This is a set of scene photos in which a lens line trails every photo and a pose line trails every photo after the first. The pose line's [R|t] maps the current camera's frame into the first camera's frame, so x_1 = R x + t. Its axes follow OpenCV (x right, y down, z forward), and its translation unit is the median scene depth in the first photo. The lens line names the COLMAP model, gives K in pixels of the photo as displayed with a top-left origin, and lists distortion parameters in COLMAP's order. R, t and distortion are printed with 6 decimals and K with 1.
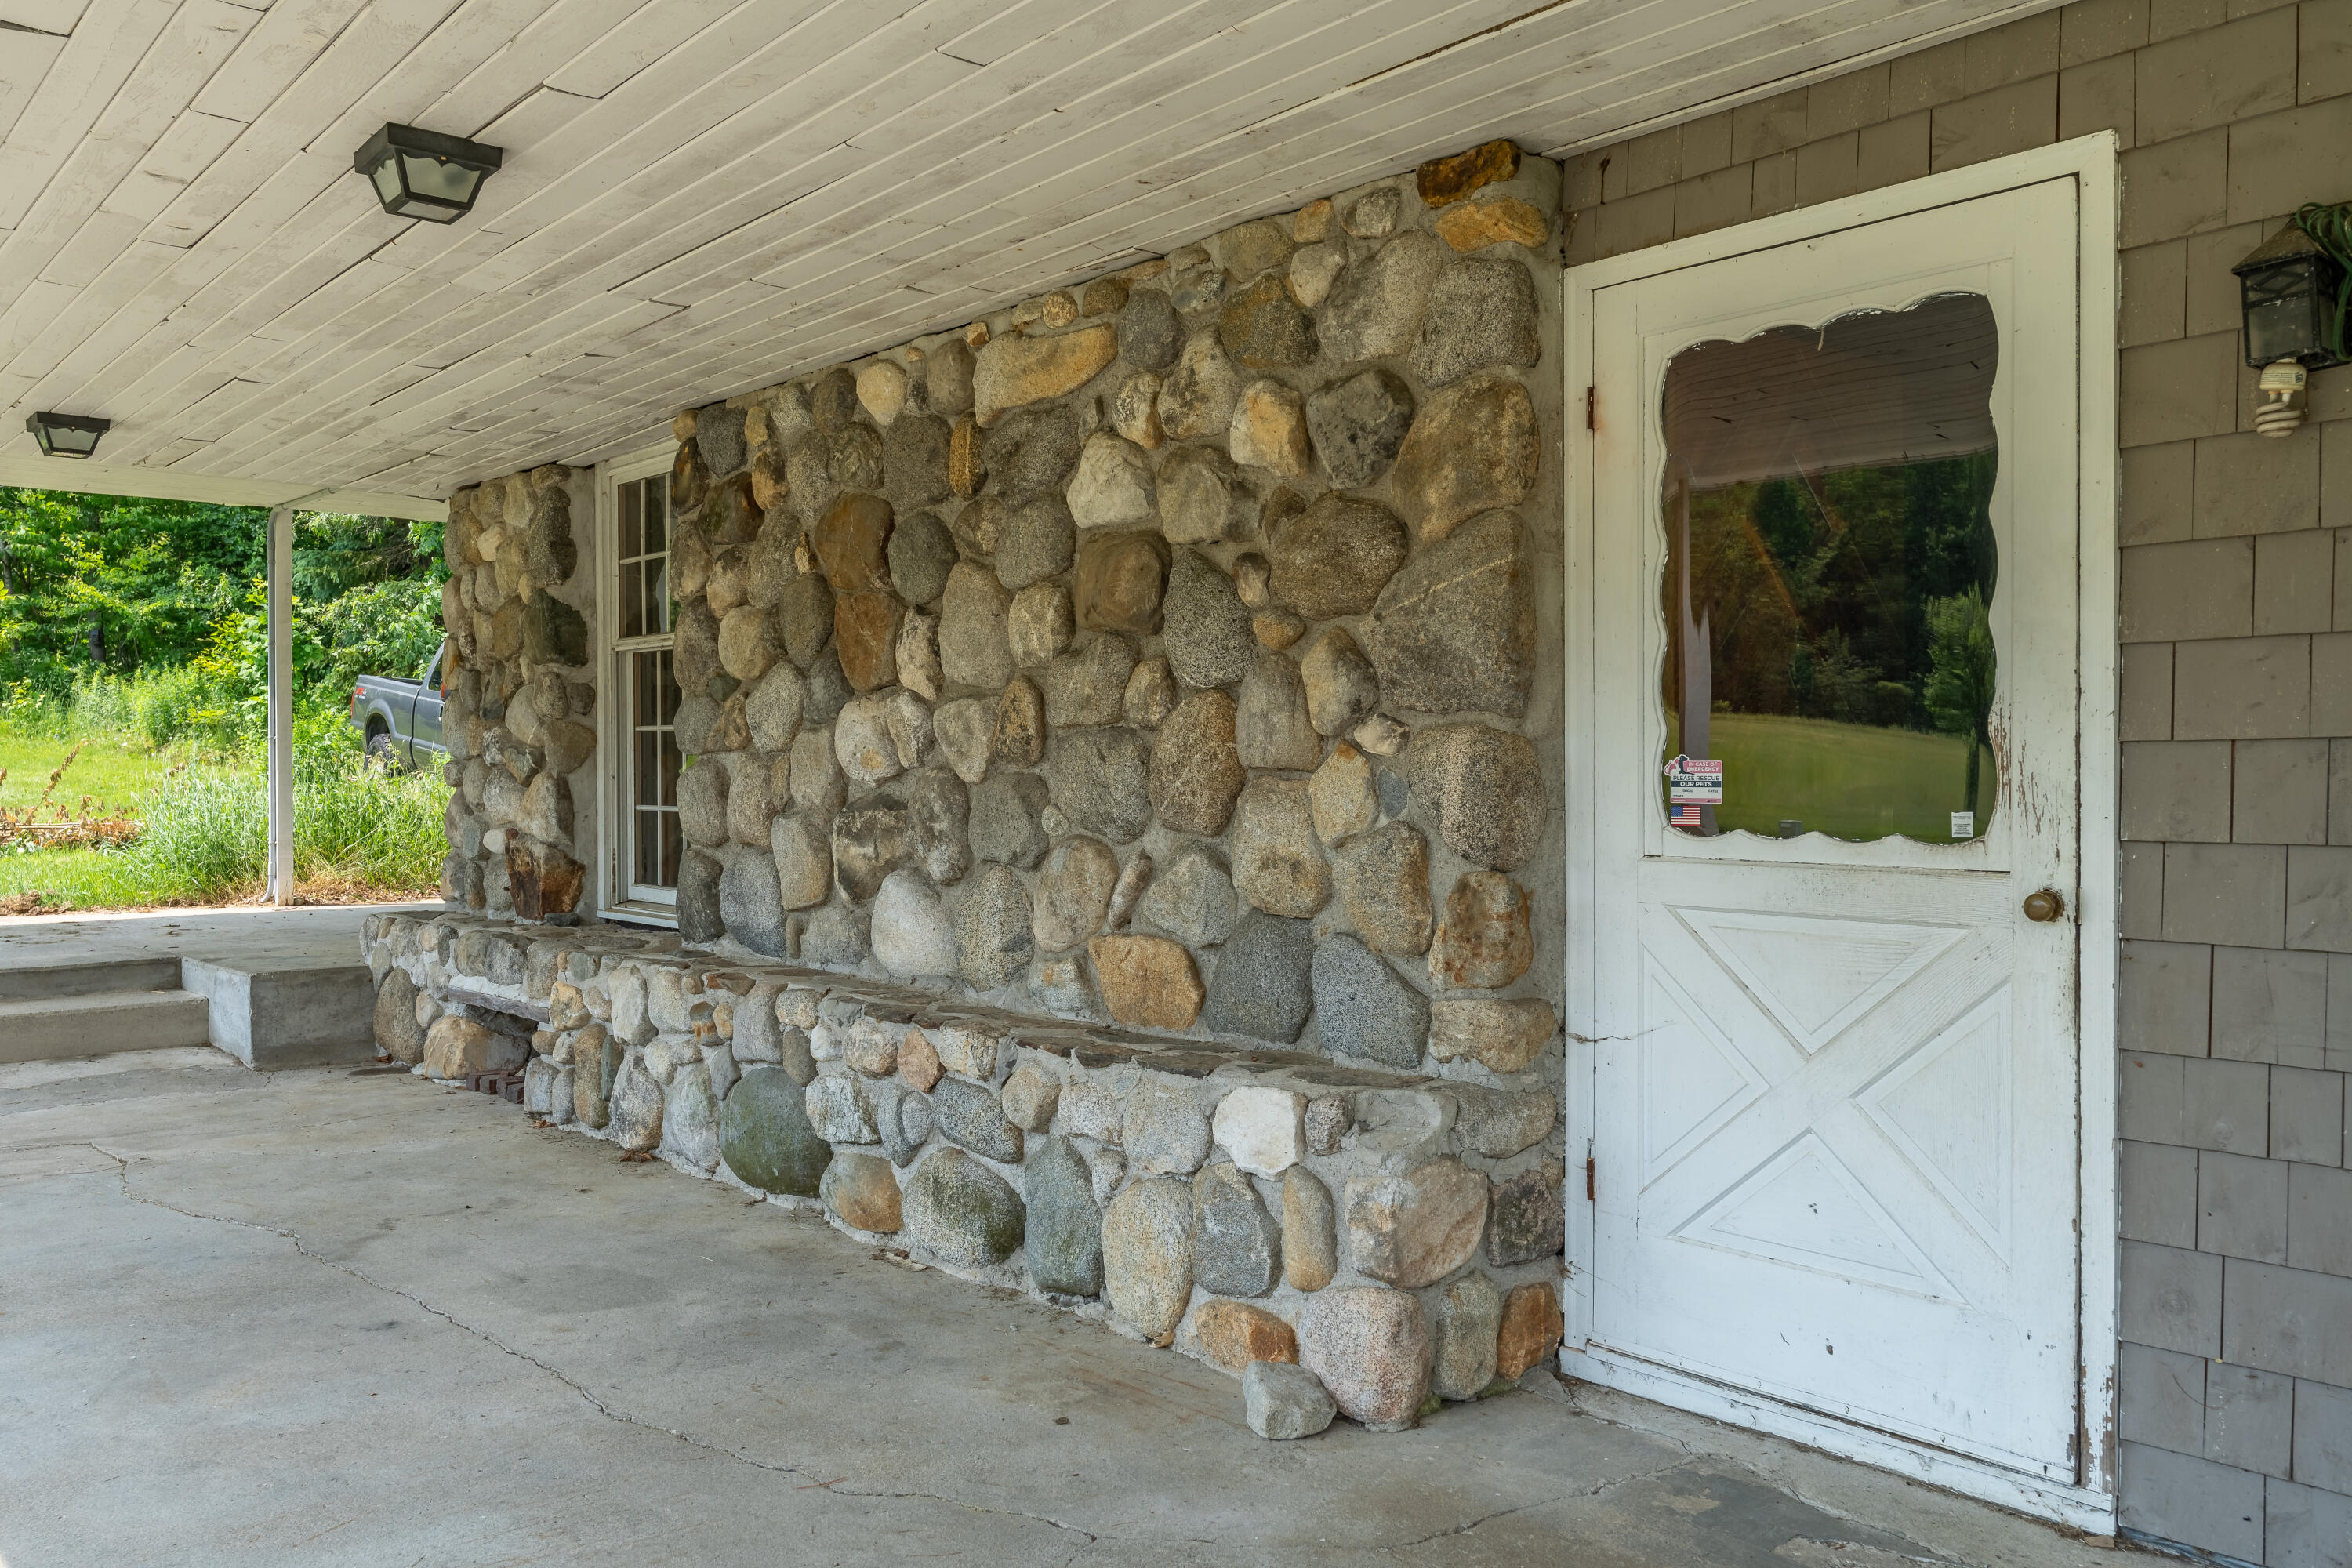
lens RADIAL K [[1775.3, 0, 1183.4], [0, 1775.3, 772.9], [0, 0, 1]] dist [-0.002097, 0.005890]
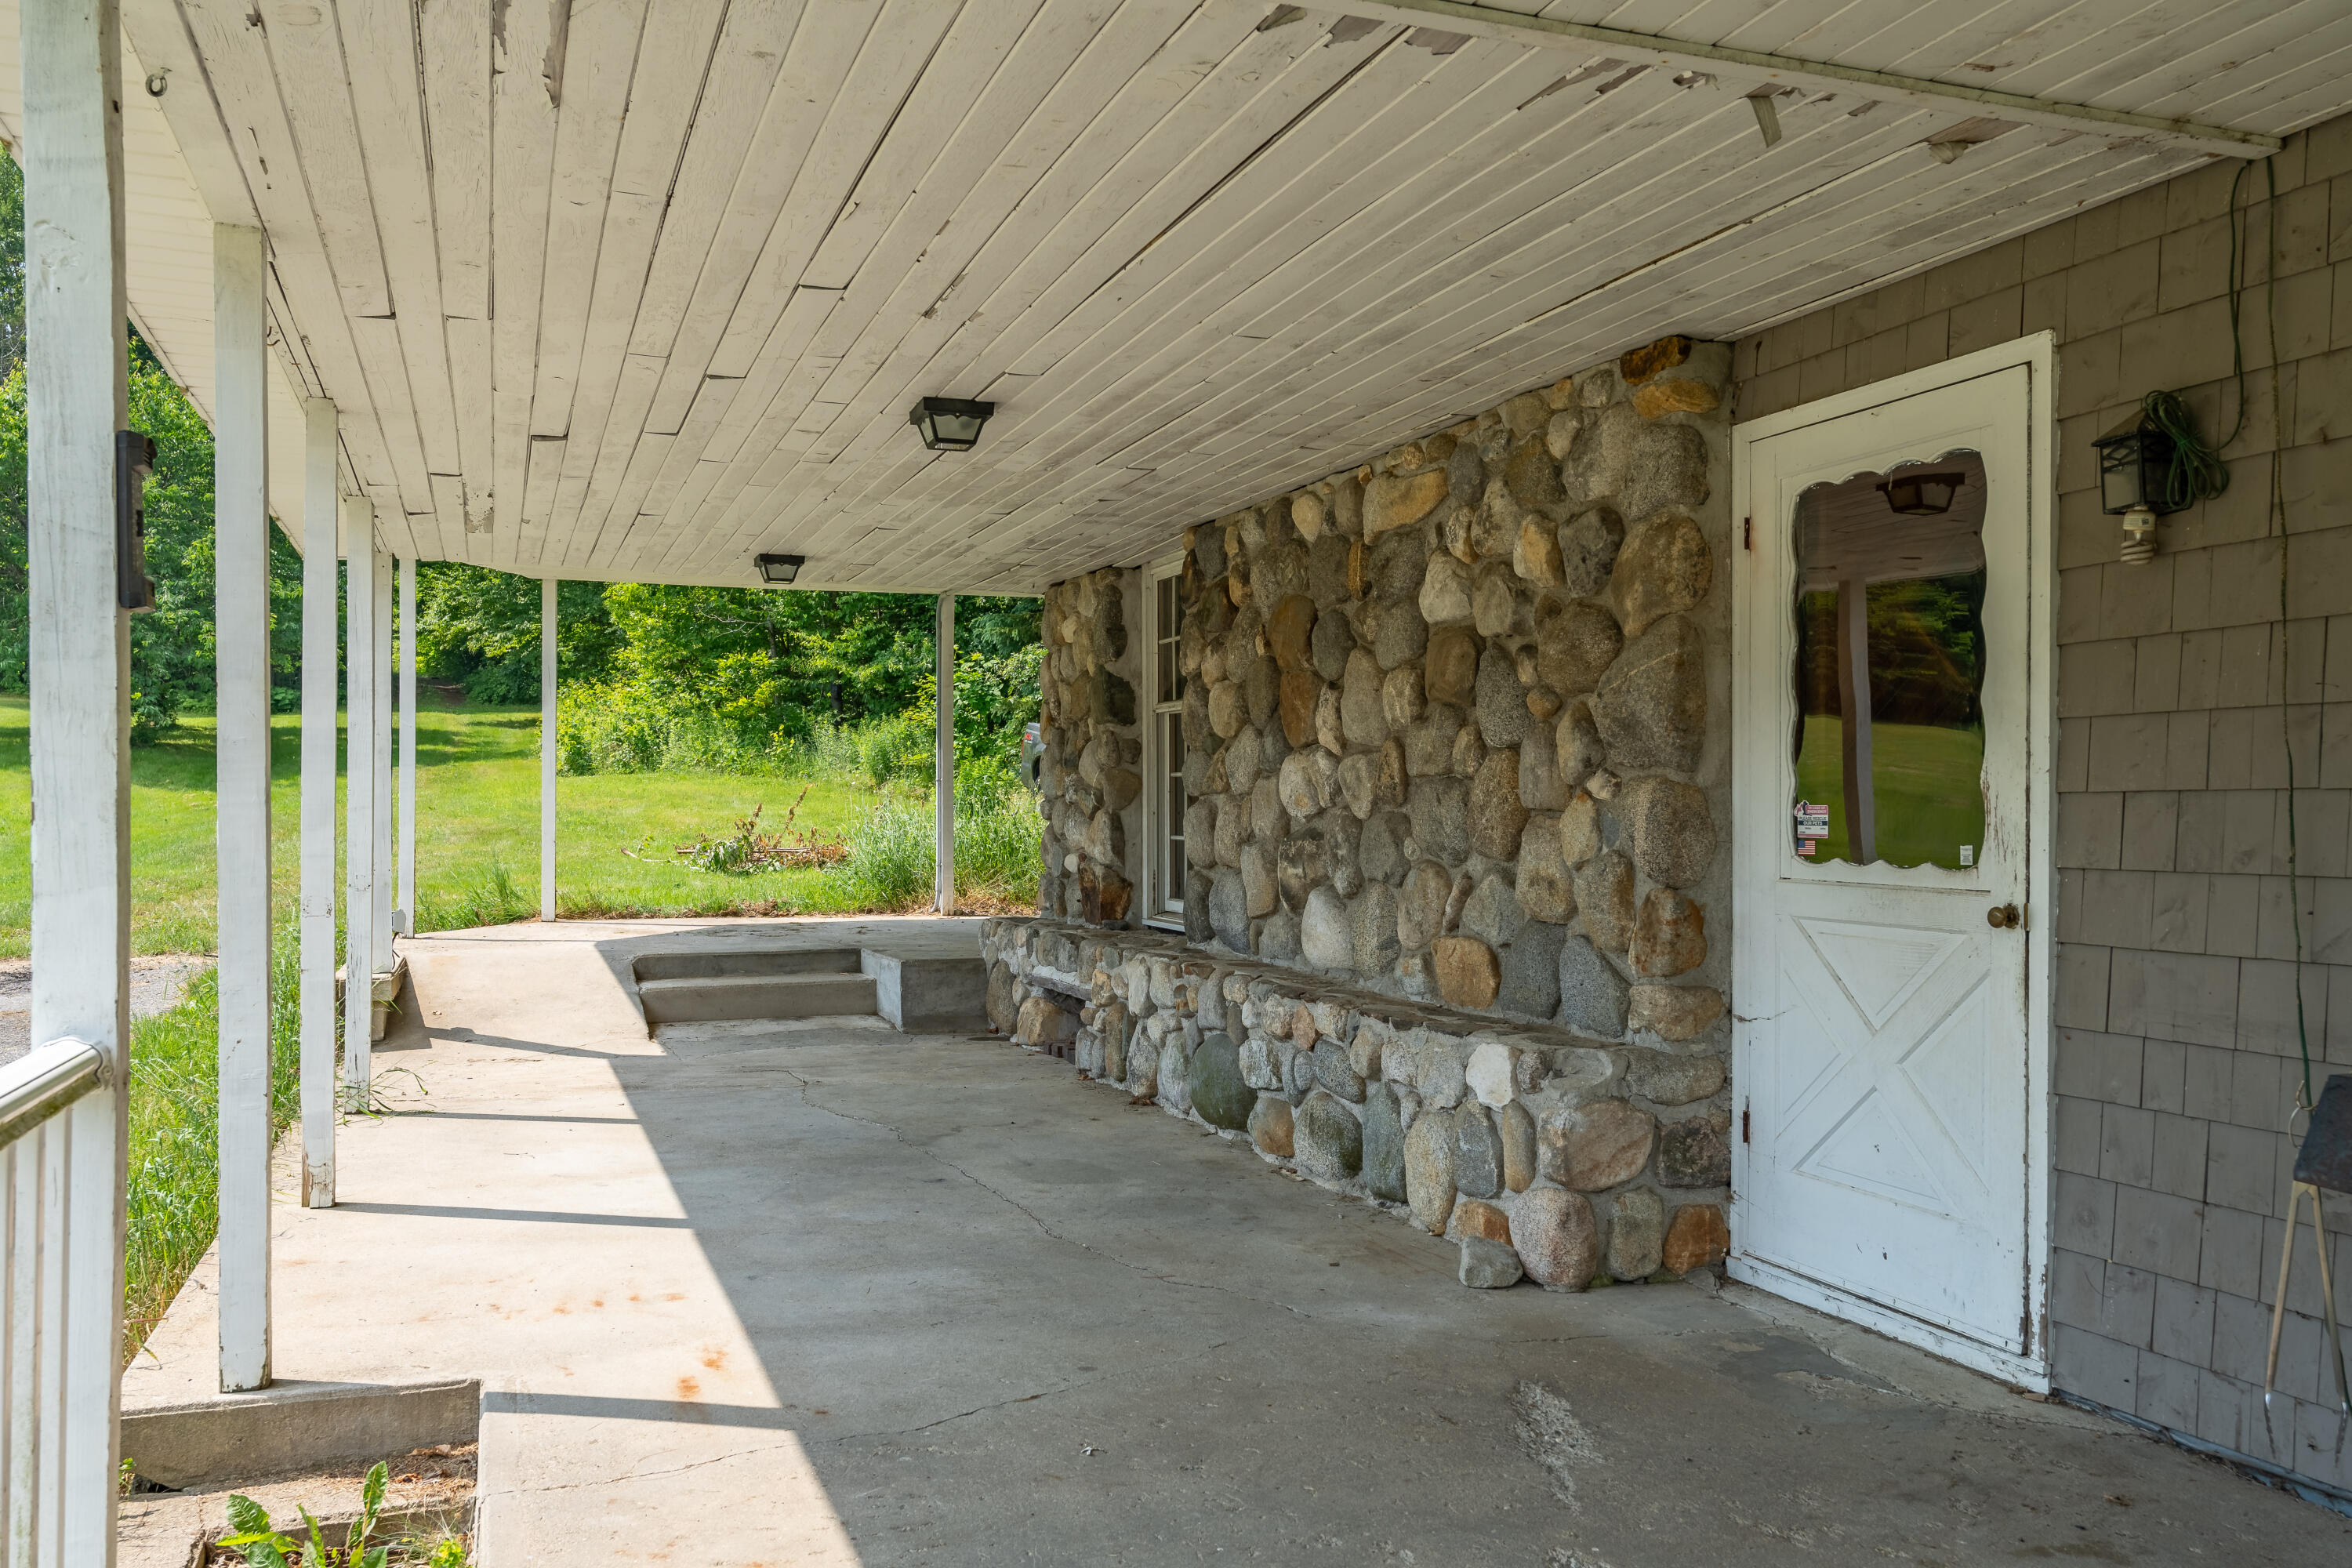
lens RADIAL K [[1775.3, 0, 1169.8], [0, 1775.3, 798.1], [0, 0, 1]] dist [-0.002097, 0.005890]
pose [[0.933403, 0.000788, -0.358830, 0.293116], [-0.002847, 0.999982, -0.005210, -0.003642], [0.358820, 0.005884, 0.933388, -0.354422]]
